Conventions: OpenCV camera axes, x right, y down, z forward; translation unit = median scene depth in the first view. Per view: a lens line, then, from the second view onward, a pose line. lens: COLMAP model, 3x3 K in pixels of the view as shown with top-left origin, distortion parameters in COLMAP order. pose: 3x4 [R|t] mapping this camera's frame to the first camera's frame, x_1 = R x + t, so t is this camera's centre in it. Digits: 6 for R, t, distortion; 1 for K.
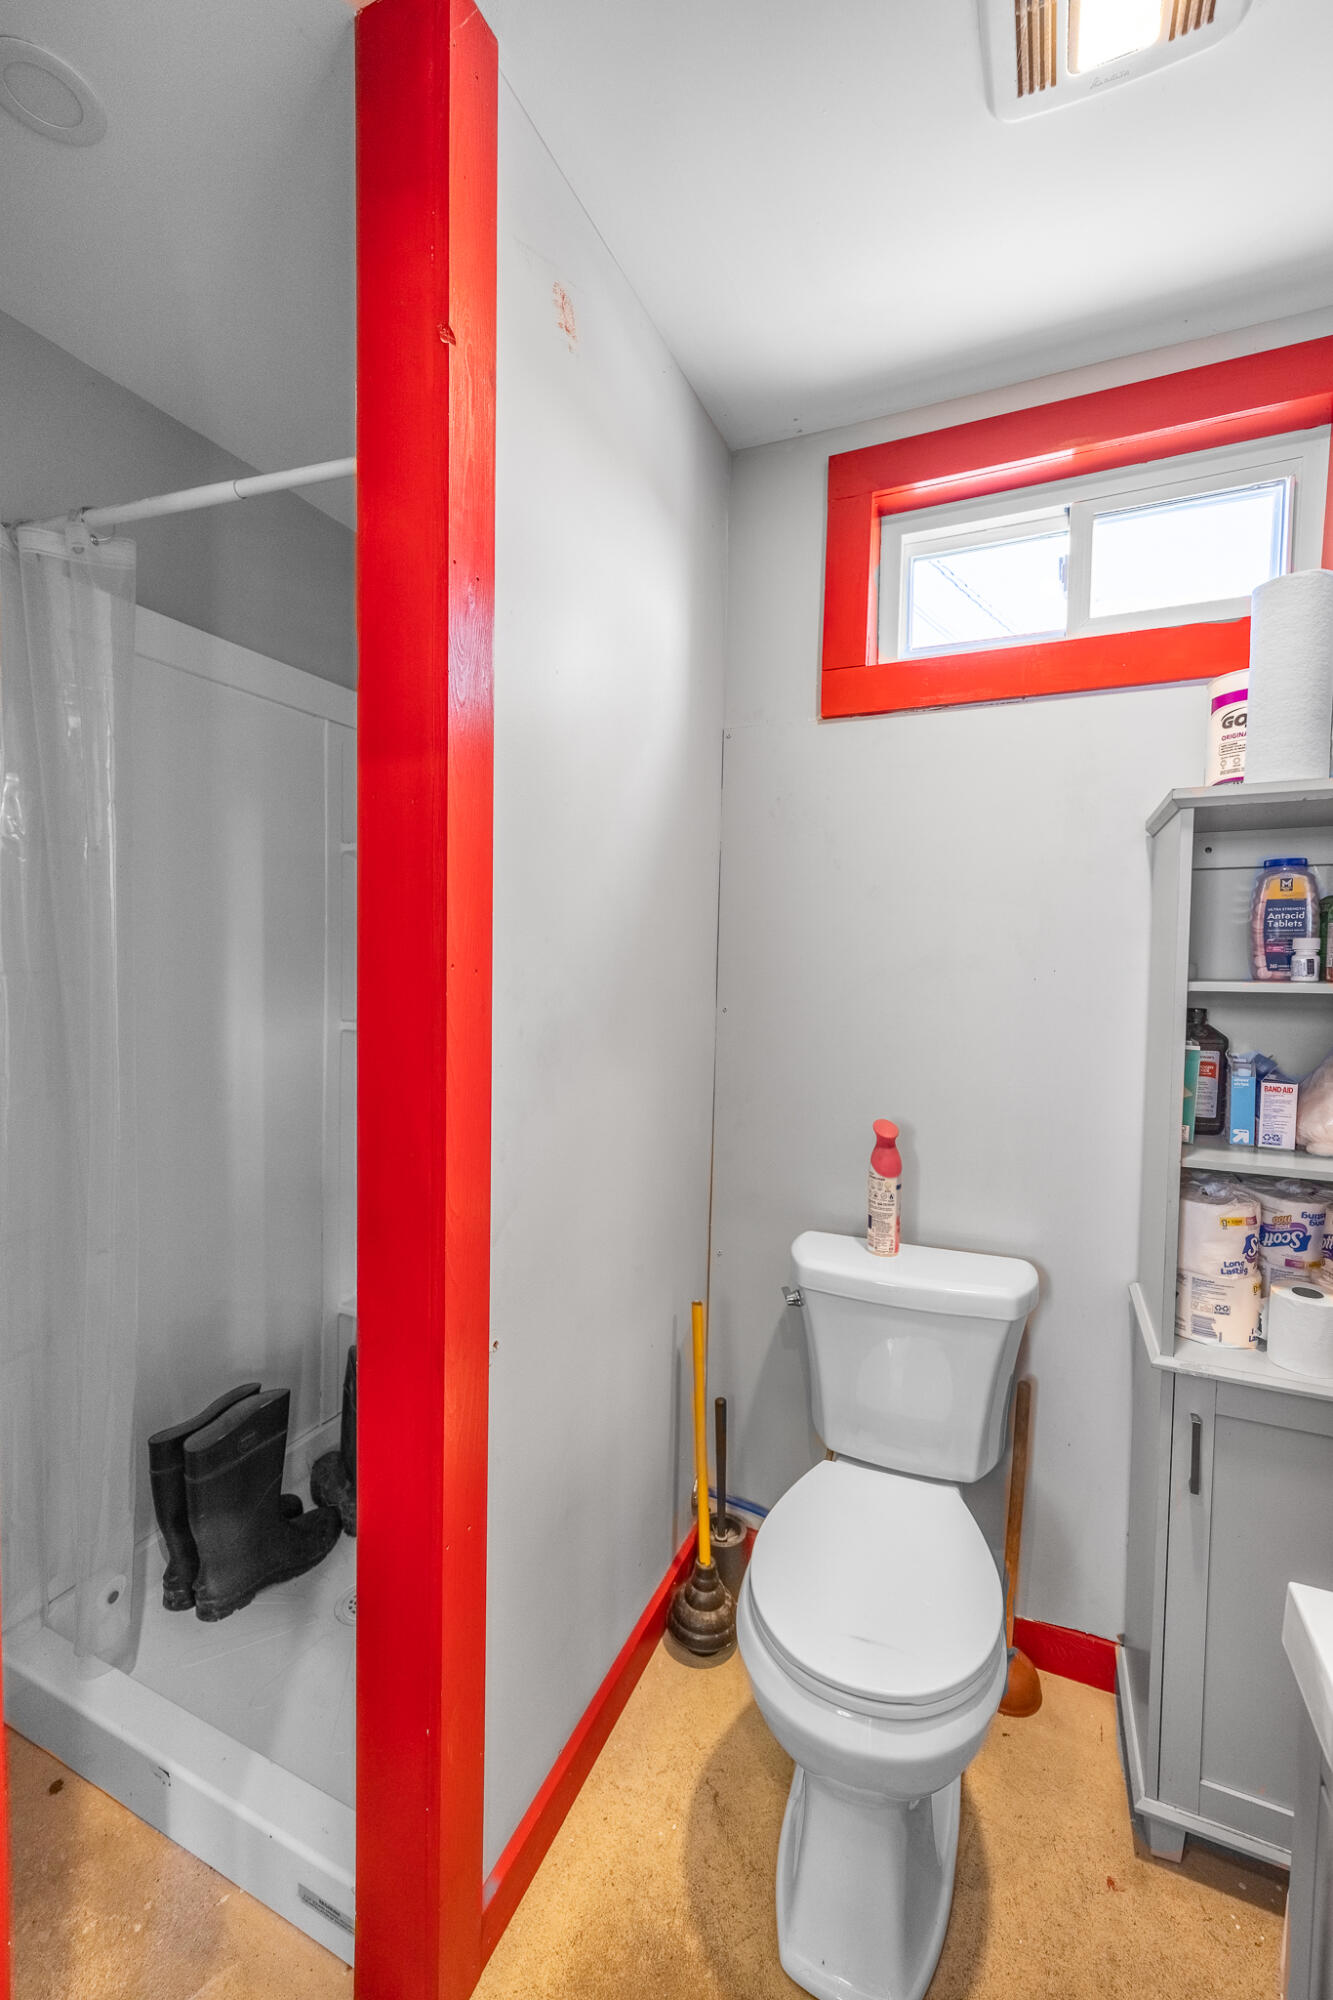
lens RADIAL K [[811.8, 0, 666.5], [0, 811.8, 1000.0], [0, 0, 1]] dist [-0.002694, 0.000514]
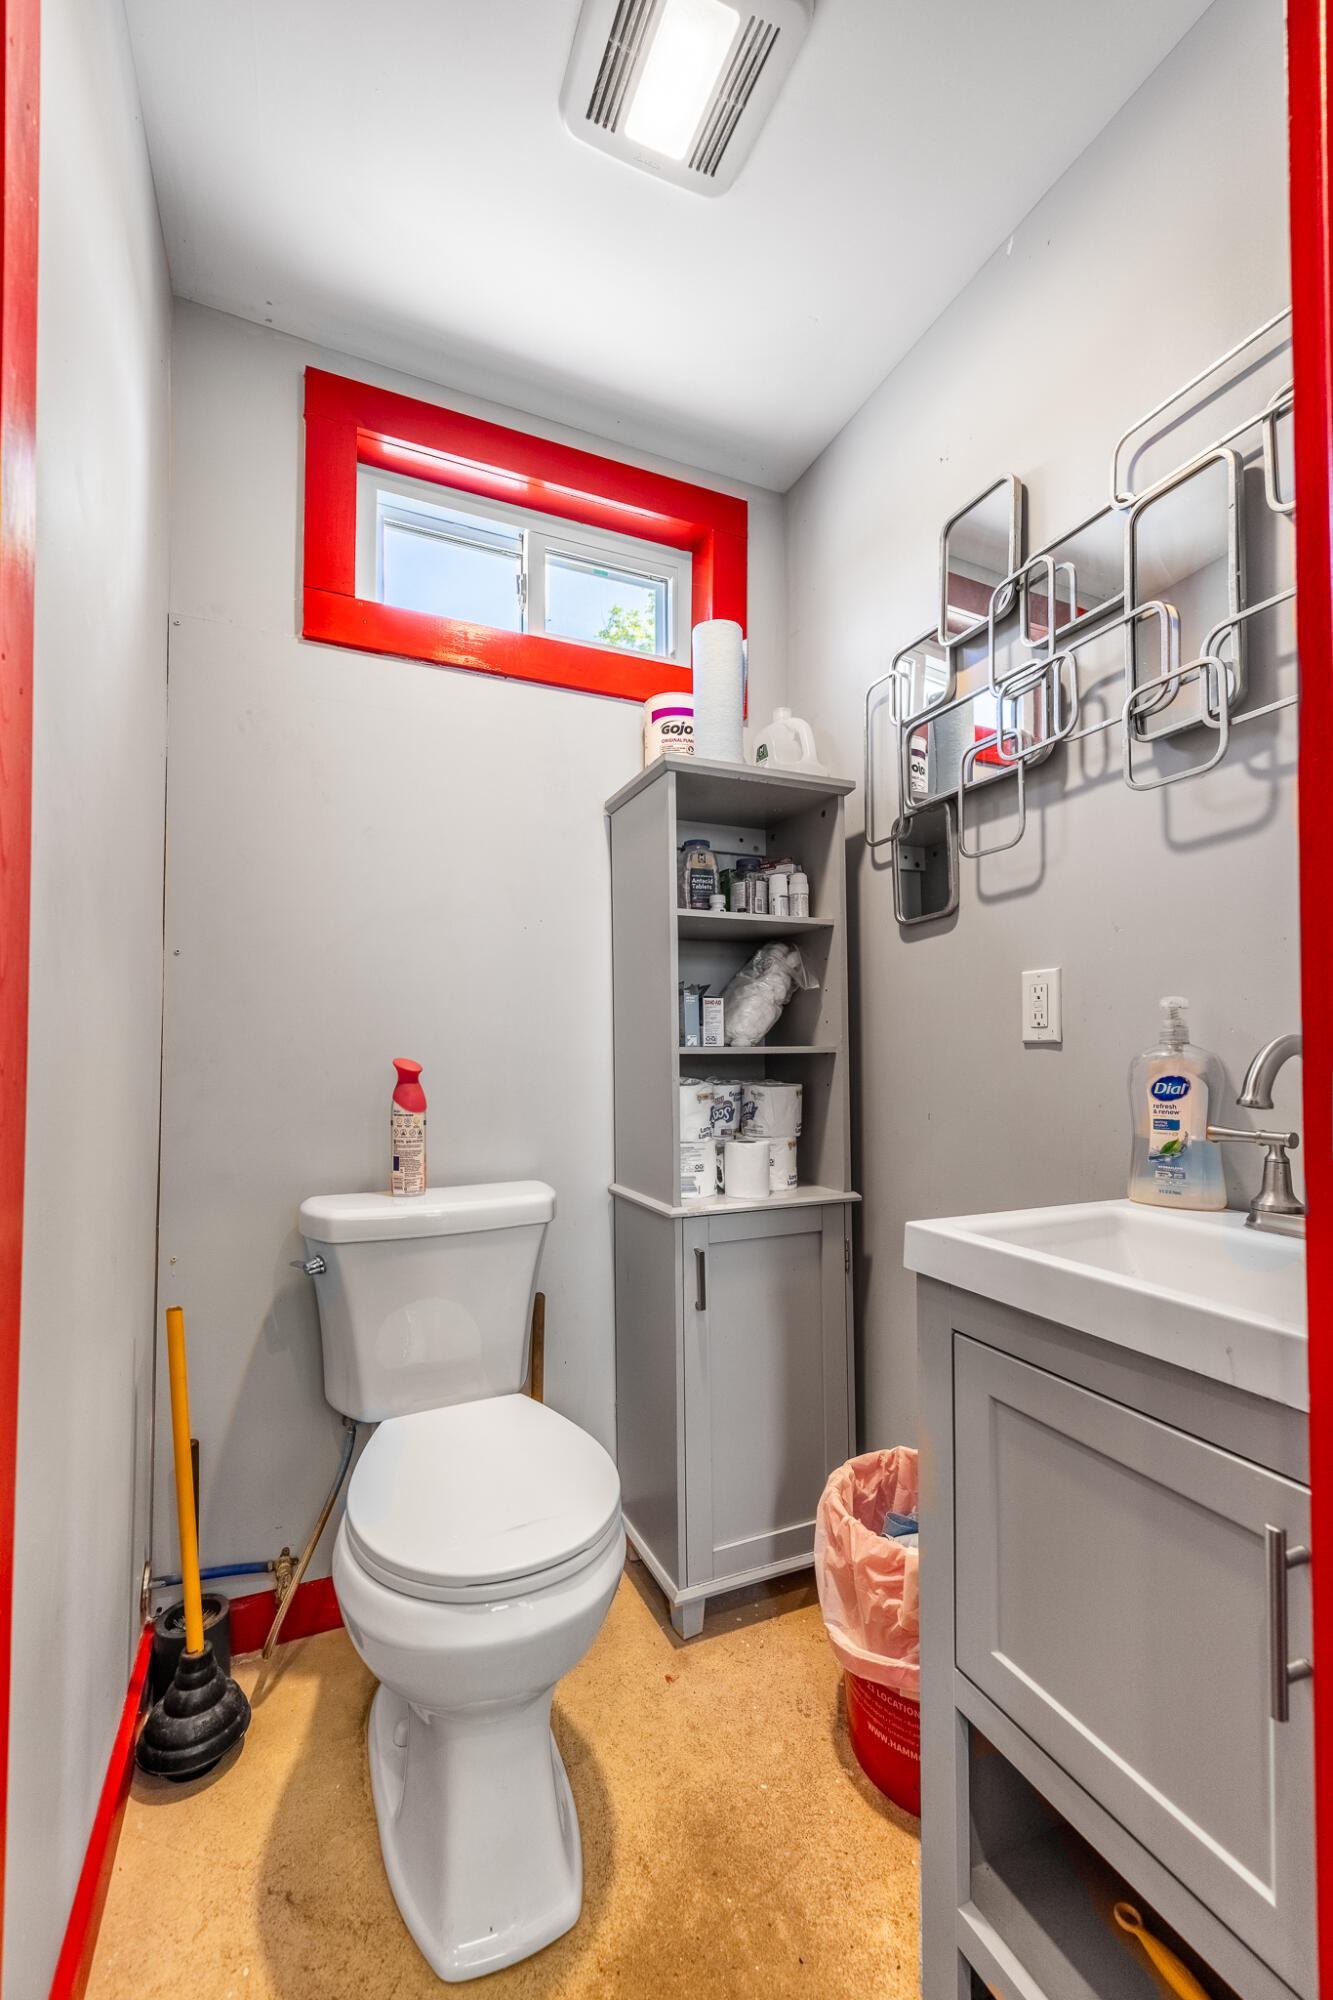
lens RADIAL K [[794.2, 0, 662.8], [0, 794.2, 1032.4], [0, 0, 1]] dist [0.001095, 0.000284]
pose [[0.675445, 0.007715, 0.737370, -0.256951], [0.042713, 0.997857, -0.049566, 0.211774], [-0.736173, 0.064974, 0.673668, 0.171999]]
